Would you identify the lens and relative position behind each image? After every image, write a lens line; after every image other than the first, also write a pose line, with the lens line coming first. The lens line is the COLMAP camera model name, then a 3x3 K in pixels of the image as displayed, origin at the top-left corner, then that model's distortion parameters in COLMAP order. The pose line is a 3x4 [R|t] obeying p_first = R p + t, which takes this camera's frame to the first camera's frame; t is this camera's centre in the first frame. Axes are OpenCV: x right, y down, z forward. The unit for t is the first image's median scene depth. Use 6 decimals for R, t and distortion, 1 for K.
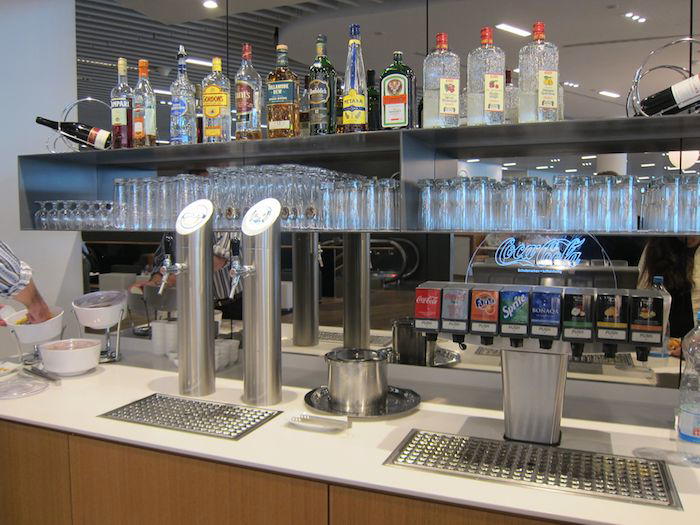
lens RADIAL K [[586.4, 0, 350.0], [0, 586.4, 262.5], [0, 0, 1]] dist [-0.037637, -0.004814]
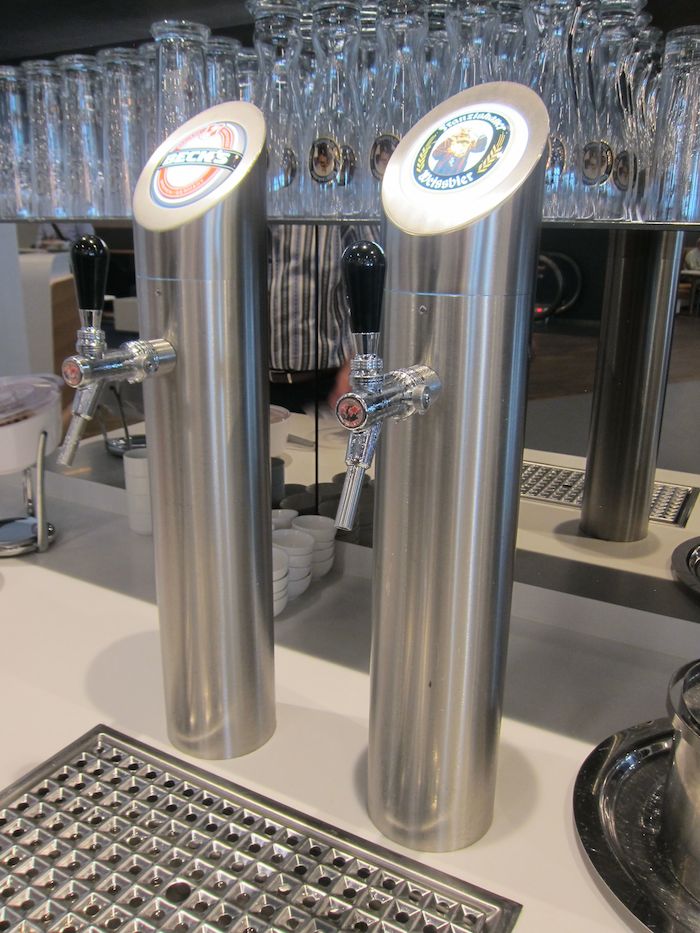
lens RADIAL K [[781.6, 0, 350.0], [0, 781.6, 466.5], [0, 0, 1]] dist [-0.037637, -0.004814]
pose [[0.990725, 0.049748, -0.126449, -0.135641], [-0.019567, 0.973103, 0.229536, -0.023709], [0.134467, -0.224933, 0.965051, 0.594354]]
